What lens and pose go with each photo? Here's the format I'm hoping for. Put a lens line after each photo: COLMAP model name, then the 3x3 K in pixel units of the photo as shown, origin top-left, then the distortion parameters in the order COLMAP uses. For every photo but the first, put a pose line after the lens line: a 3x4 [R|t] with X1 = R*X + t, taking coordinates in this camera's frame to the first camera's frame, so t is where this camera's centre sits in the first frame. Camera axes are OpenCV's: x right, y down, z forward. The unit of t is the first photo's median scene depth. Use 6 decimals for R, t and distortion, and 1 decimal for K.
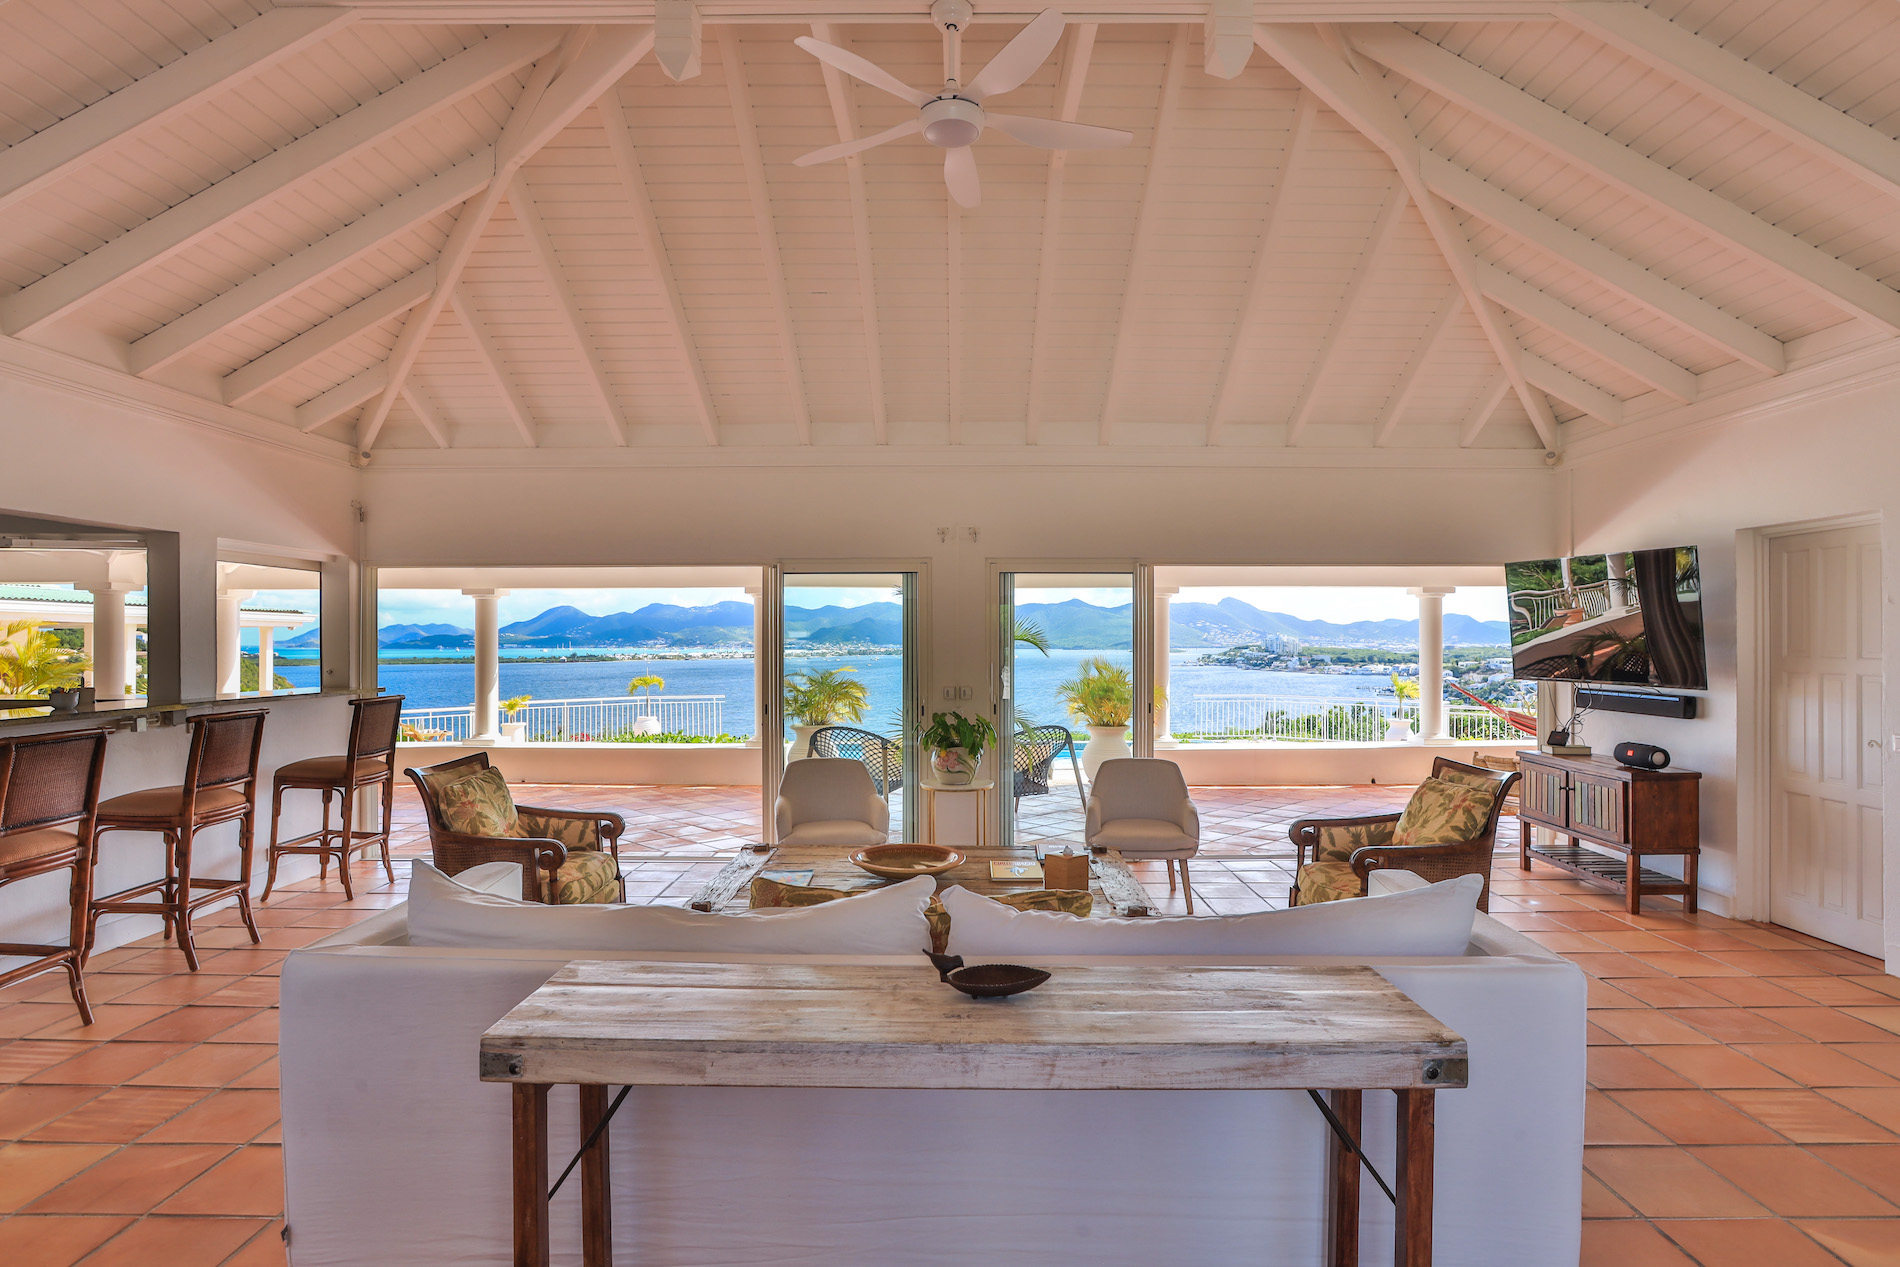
lens RADIAL K [[950.9, 0, 957.5], [0, 950.9, 638.4], [0, 0, 1]] dist [-0.035493, 0.008721]
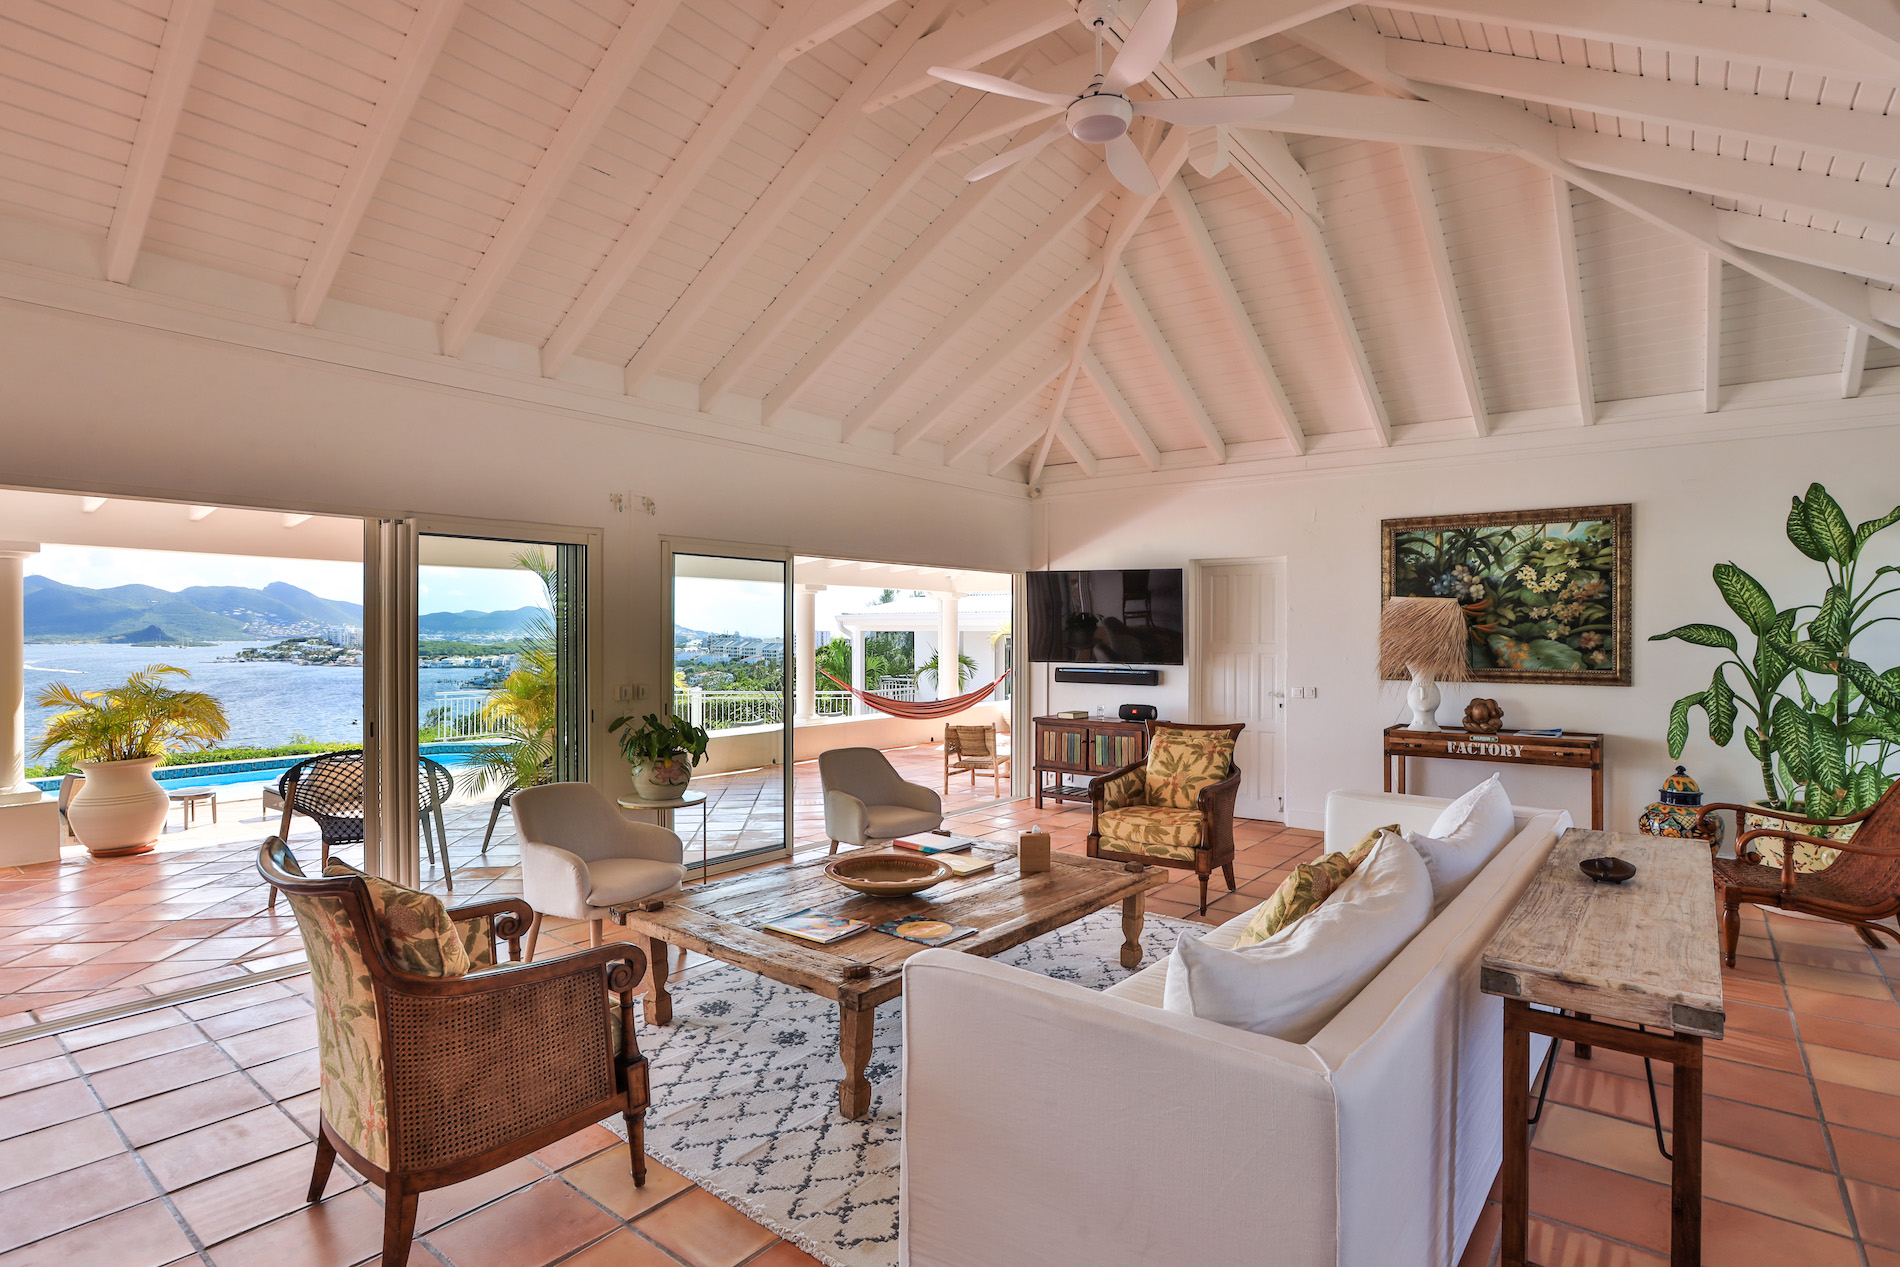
lens RADIAL K [[950.9, 0, 943.8], [0, 950.9, 639.0], [0, 0, 1]] dist [-0.035493, 0.008721]
pose [[0.620984, -0.003511, 0.783815, -0.472279], [-0.003812, 0.999965, 0.007499, 0.002383], [-0.783814, -0.007644, 0.620949, 0.261380]]
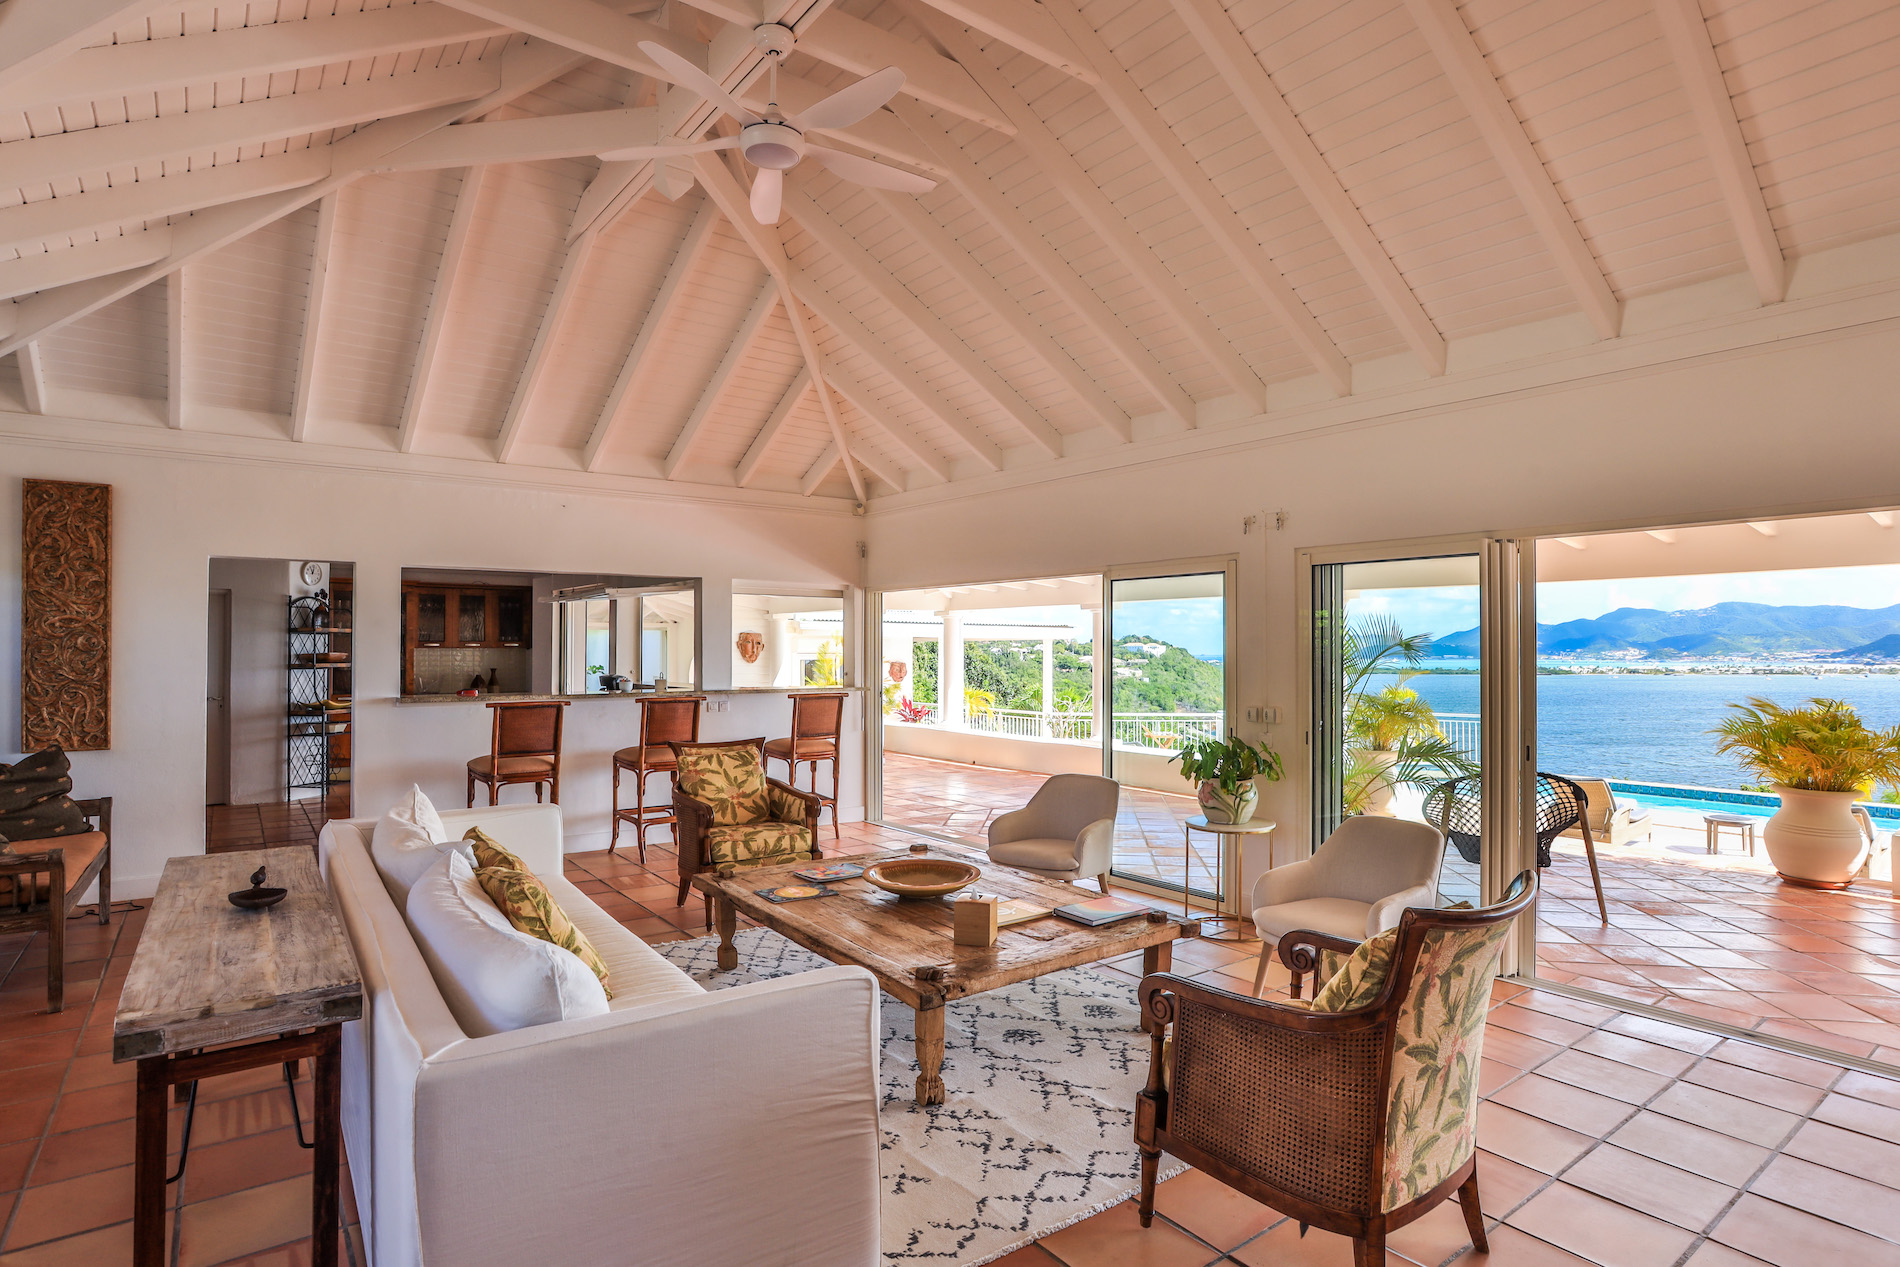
lens RADIAL K [[983.4, 0, 956.4], [0, 983.4, 628.4], [0, 0, 1]] dist [-0.022012, -0.000181]
pose [[0.609470, -0.014663, -0.792673, 0.498318], [-0.001428, 0.999807, -0.019592, -0.000633], [0.792807, 0.013072, 0.609332, 0.267330]]
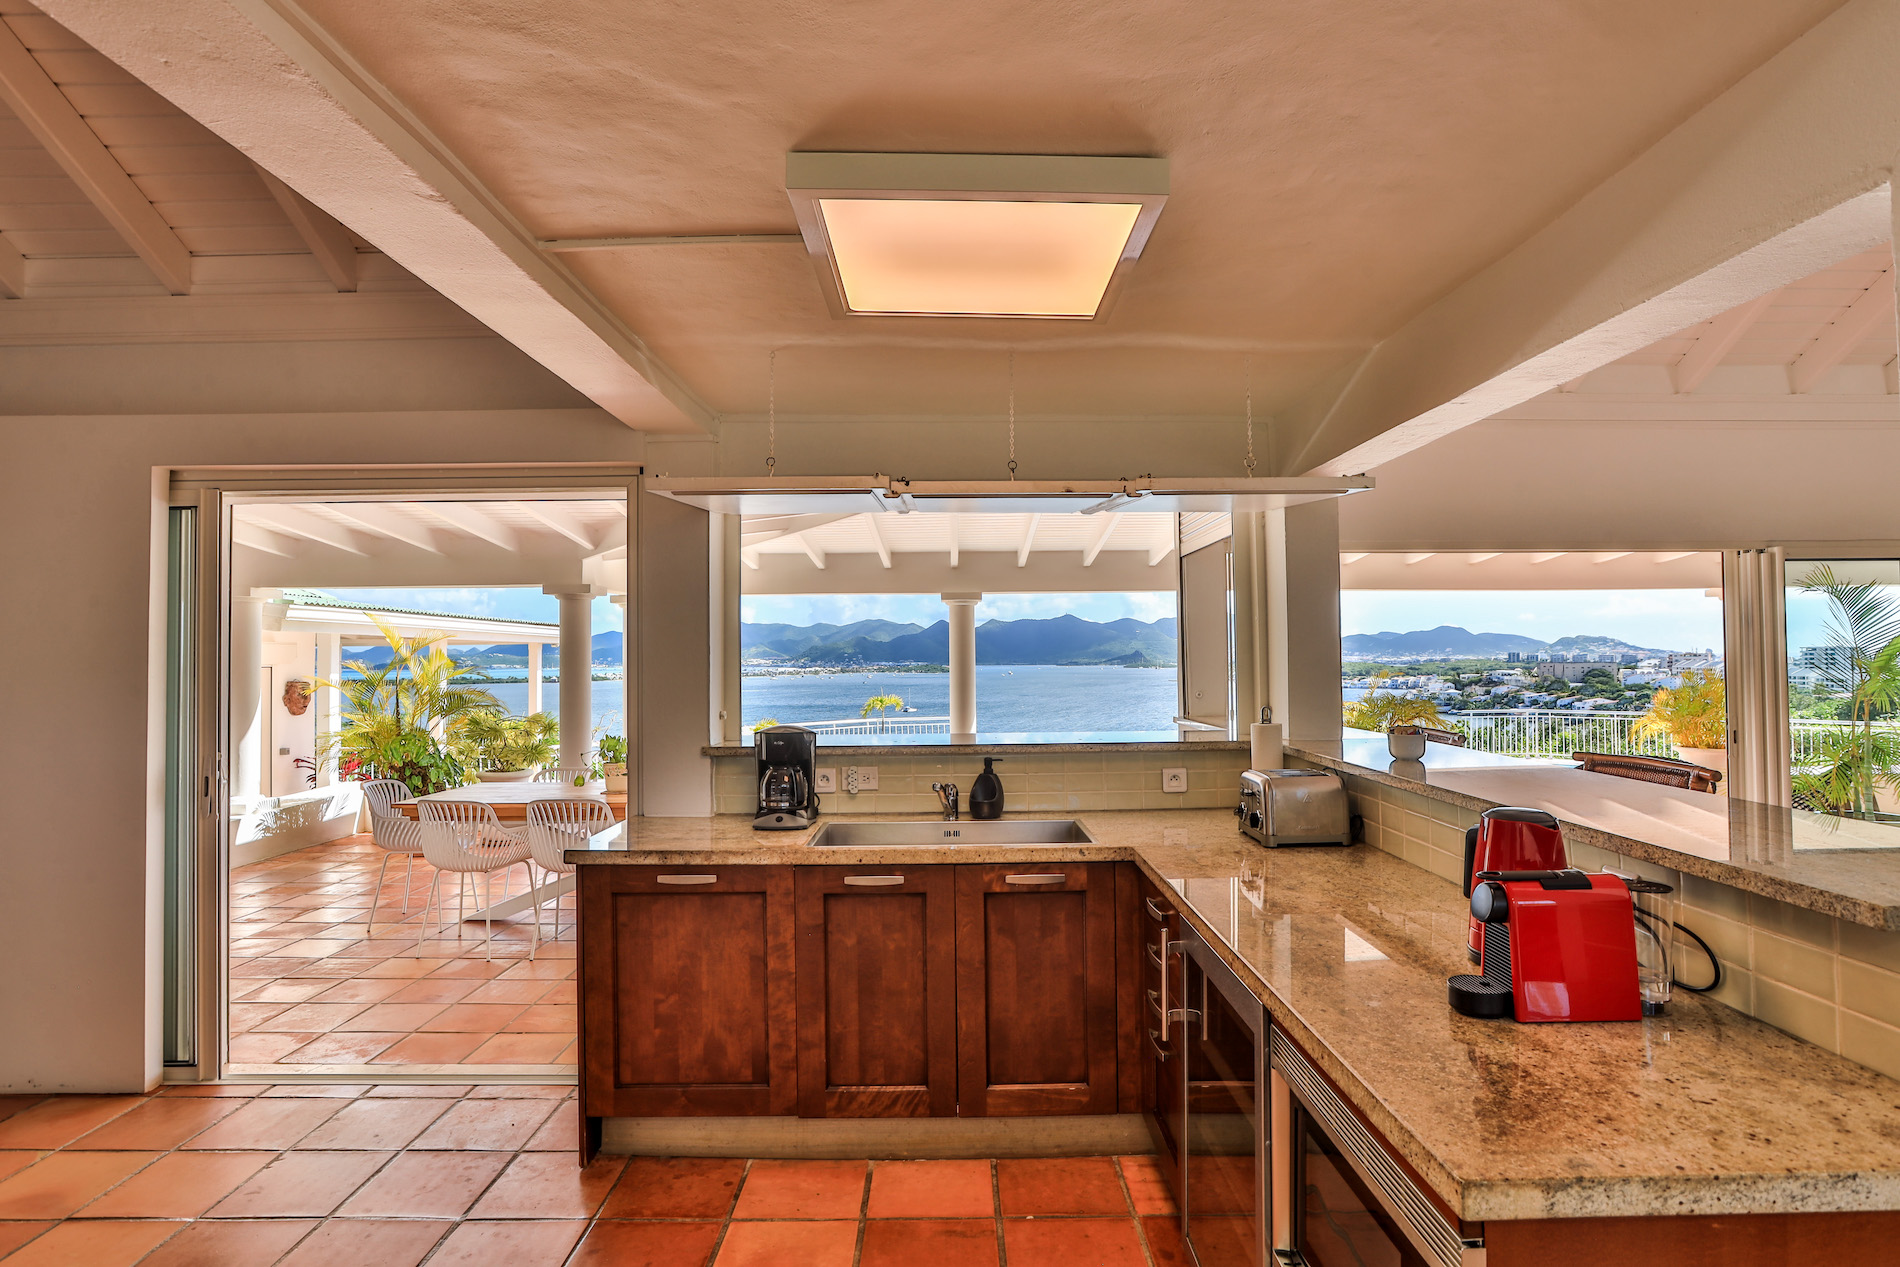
lens RADIAL K [[950.9, 0, 950.1], [0, 950.9, 647.1], [0, 0, 1]] dist [-0.035493, 0.008721]
pose [[0.999952, -0.007339, 0.006426, -0.843236], [0.007390, 0.999941, -0.008016, 0.003180], [-0.006367, 0.008063, 0.999947, 0.246045]]
